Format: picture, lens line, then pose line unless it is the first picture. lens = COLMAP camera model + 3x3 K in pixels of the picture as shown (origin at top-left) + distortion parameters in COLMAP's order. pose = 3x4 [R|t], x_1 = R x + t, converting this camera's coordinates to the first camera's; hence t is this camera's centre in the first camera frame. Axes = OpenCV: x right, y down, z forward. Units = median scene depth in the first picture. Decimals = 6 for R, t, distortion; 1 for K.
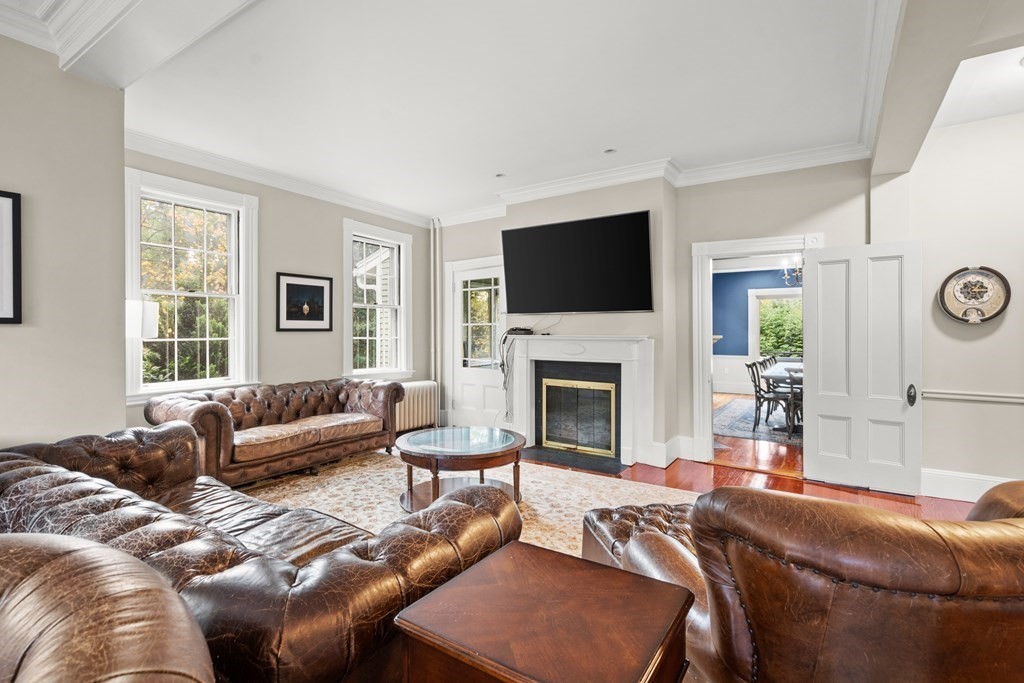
lens RADIAL K [[481.8, 0, 512.0], [0, 481.8, 341.5], [0, 0, 1]] dist [-0.001506, 0.000167]
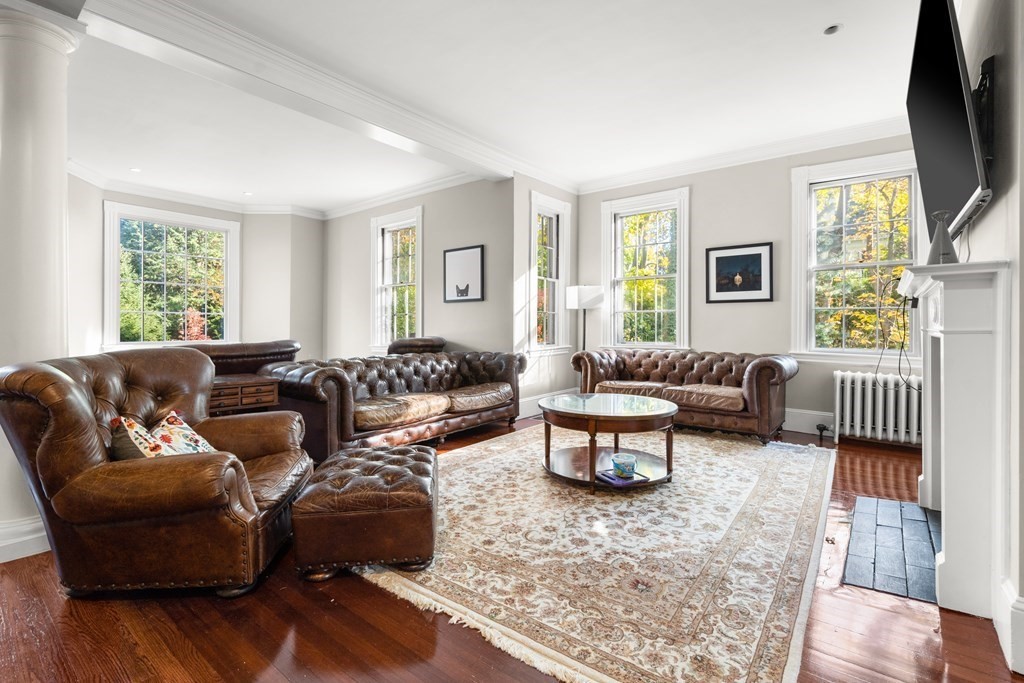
lens RADIAL K [[481.8, 0, 512.0], [0, 481.8, 341.5], [0, 0, 1]] dist [-0.001506, 0.000167]
pose [[-0.081064, 0.036493, -0.996041, 0.621986], [-0.020251, 0.999063, 0.038252, 0.031948], [0.996503, 0.023272, -0.080249, 0.641189]]
